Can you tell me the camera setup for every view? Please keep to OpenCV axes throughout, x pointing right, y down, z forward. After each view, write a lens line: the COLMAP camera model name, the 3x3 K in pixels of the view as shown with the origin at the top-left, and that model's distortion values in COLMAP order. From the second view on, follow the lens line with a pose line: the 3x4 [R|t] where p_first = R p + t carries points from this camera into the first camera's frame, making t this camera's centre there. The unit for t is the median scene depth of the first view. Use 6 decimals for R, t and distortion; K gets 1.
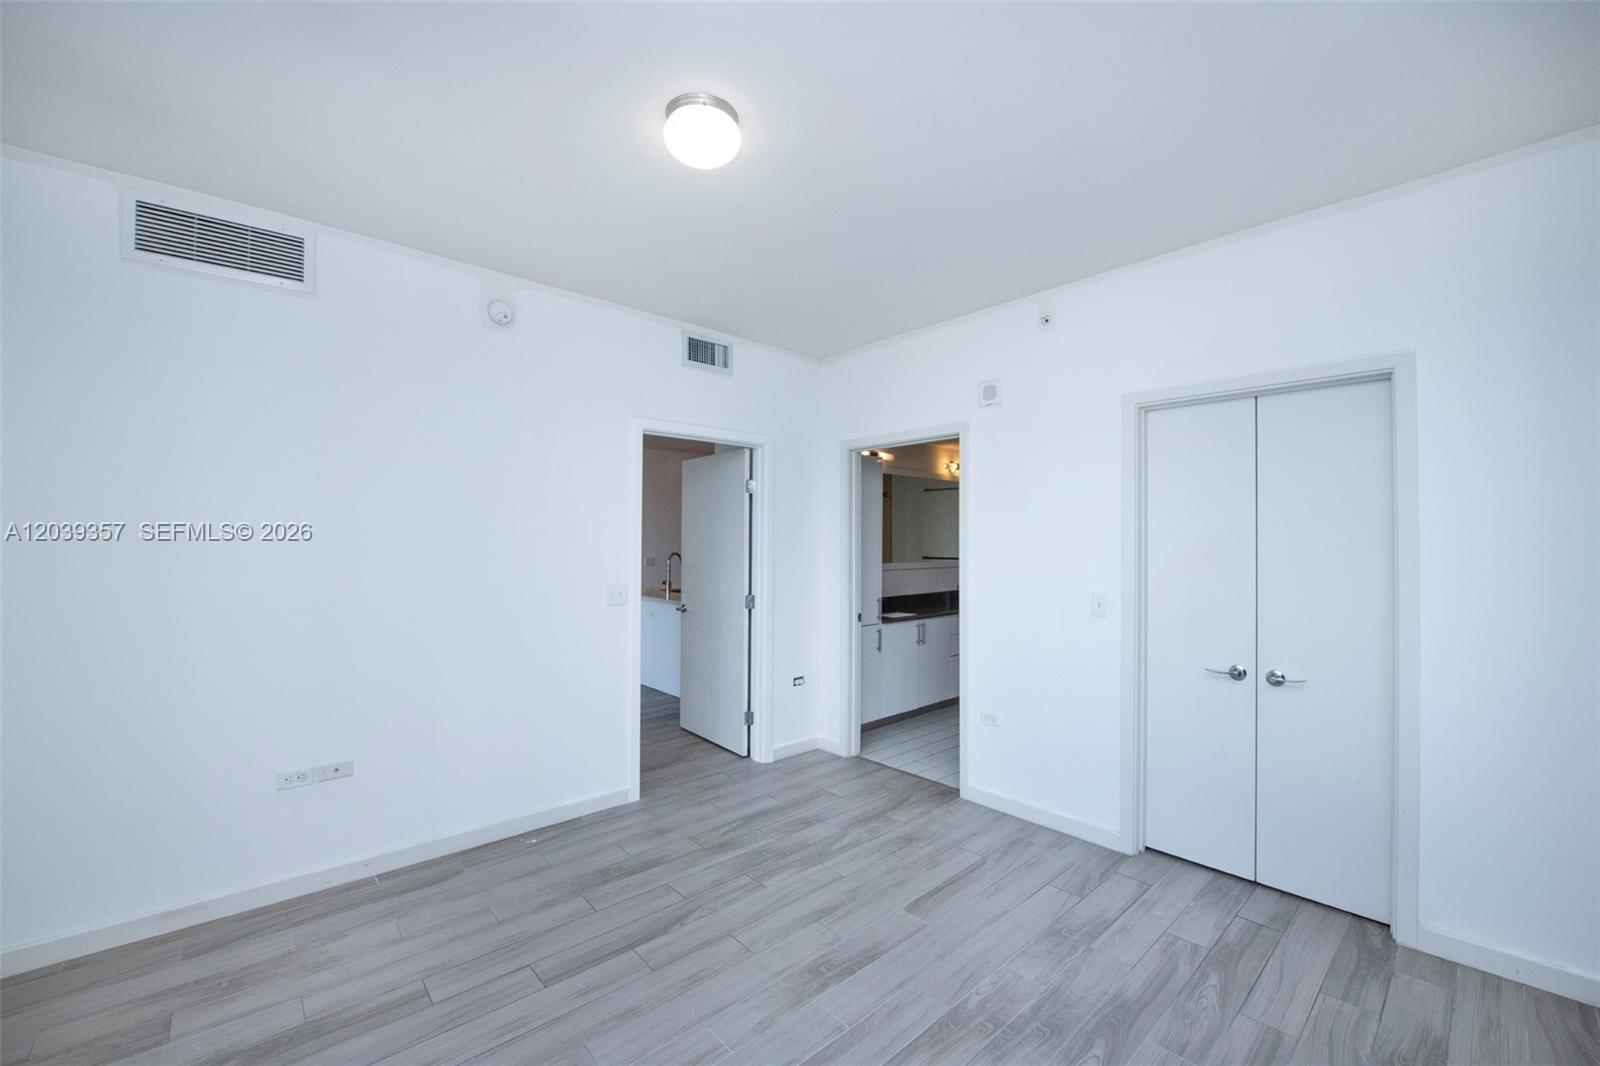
lens RADIAL K [[641.7, 0, 798.0], [0, 641.7, 537.4], [0, 0, 1]] dist [-0.014771, -0.001783]
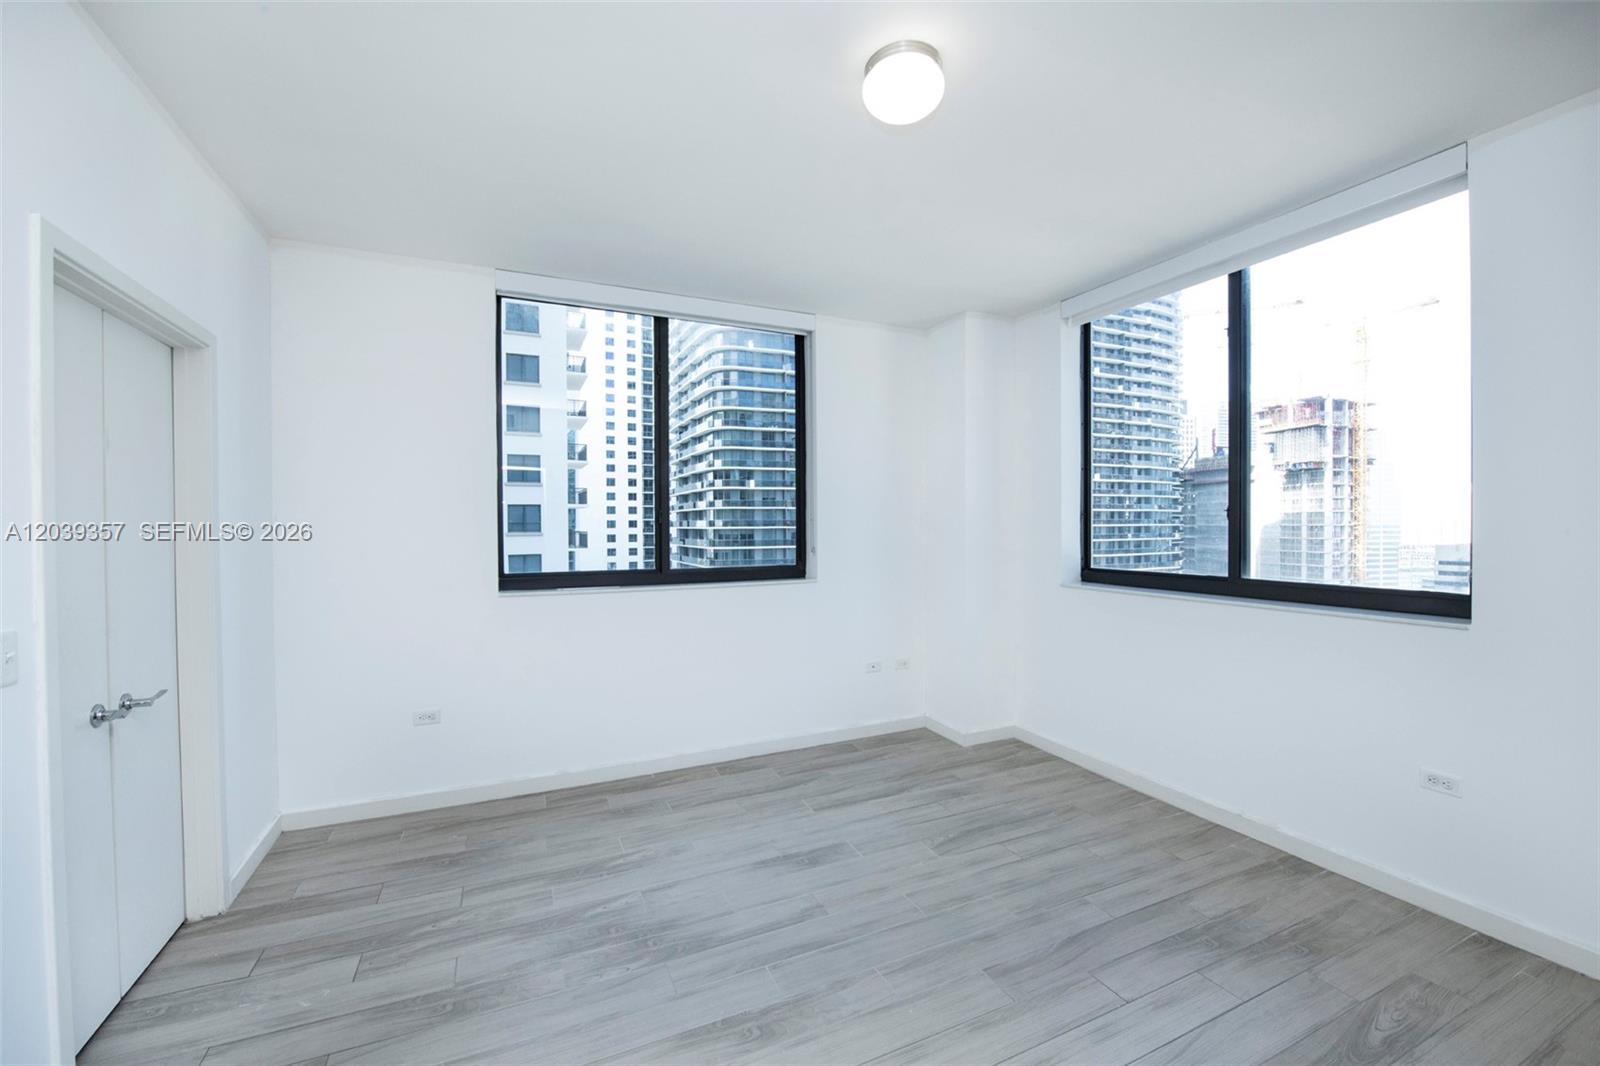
lens RADIAL K [[641.7, 0, 795.3], [0, 641.7, 538.7], [0, 0, 1]] dist [-0.014771, -0.001783]
pose [[-0.953557, -0.005072, 0.301171, -0.272929], [-0.002247, 0.999950, 0.009725, 0.025212], [-0.301205, 0.008597, -0.953521, 1.883316]]
